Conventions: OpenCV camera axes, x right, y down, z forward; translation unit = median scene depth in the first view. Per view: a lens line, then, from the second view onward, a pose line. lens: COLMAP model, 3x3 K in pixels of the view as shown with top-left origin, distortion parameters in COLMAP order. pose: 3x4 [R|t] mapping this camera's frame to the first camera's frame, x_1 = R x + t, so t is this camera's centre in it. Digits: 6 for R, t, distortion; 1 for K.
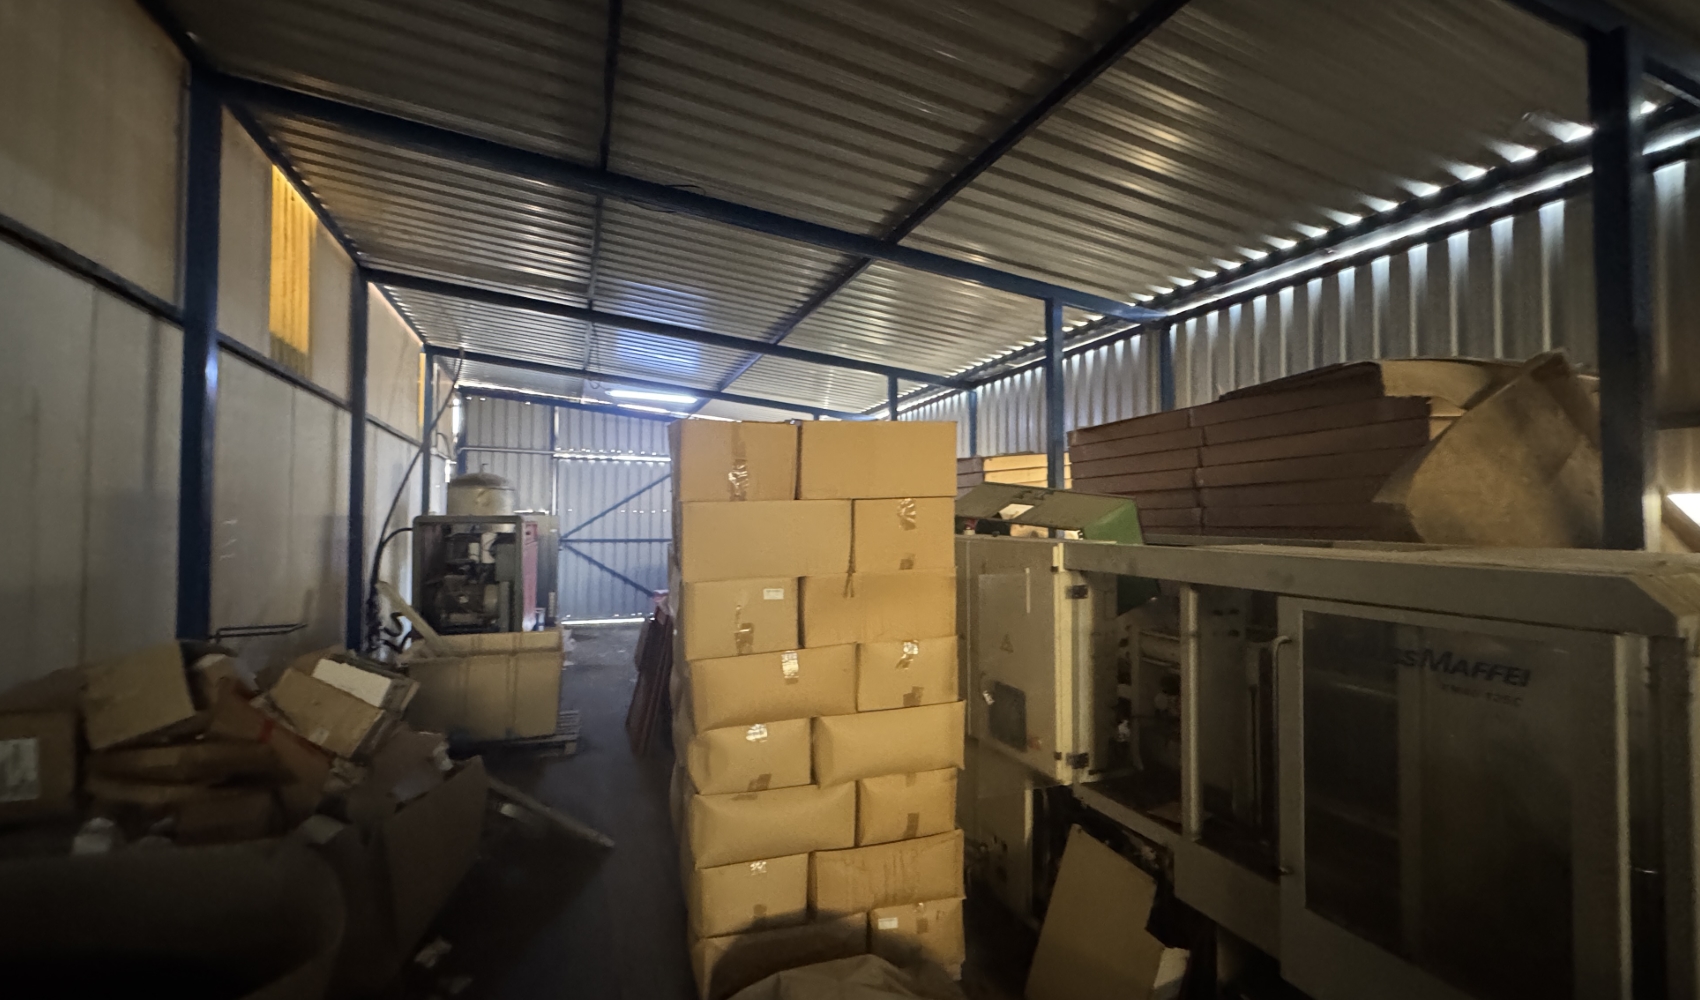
lens RADIAL K [[713.5, 0, 851.9], [0, 713.5, 499.7], [0, 0, 1]] dist [-0.001783, 0.000347]
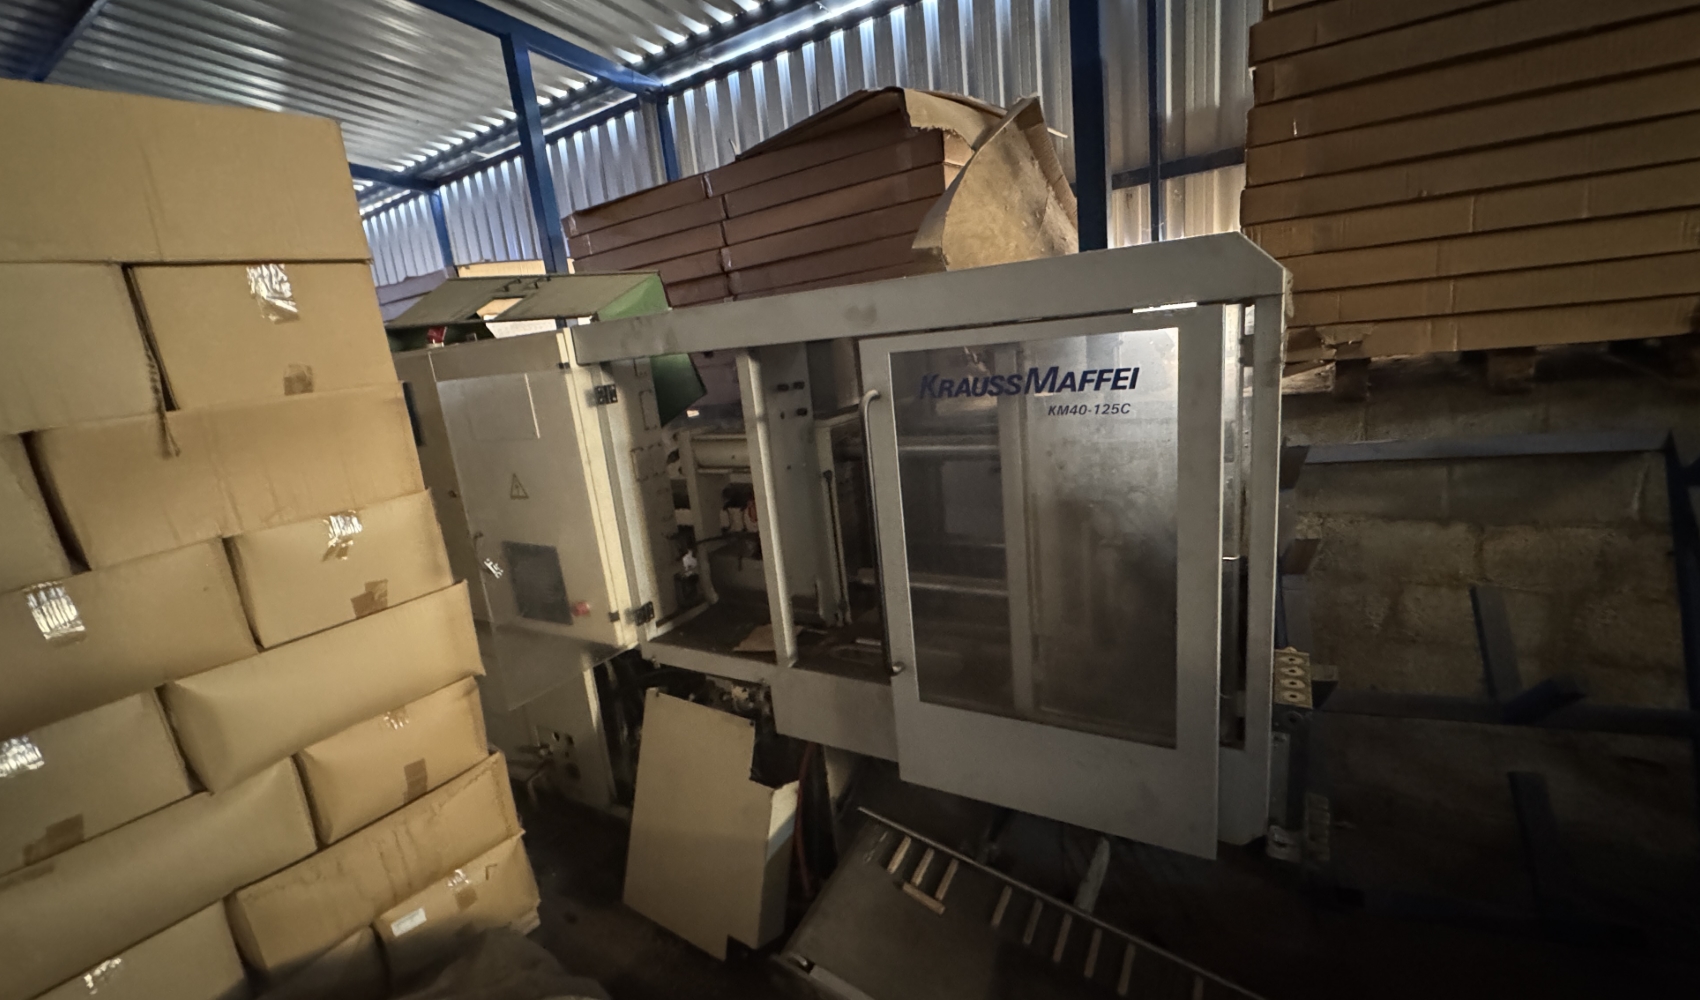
lens RADIAL K [[713.5, 0, 851.9], [0, 713.5, 499.7], [0, 0, 1]] dist [-0.001783, 0.000347]
pose [[0.799292, -0.210146, 0.563002, 0.087210], [0.090155, 0.968194, 0.233395, 0.082387], [-0.594142, -0.135794, 0.792815, 0.257983]]
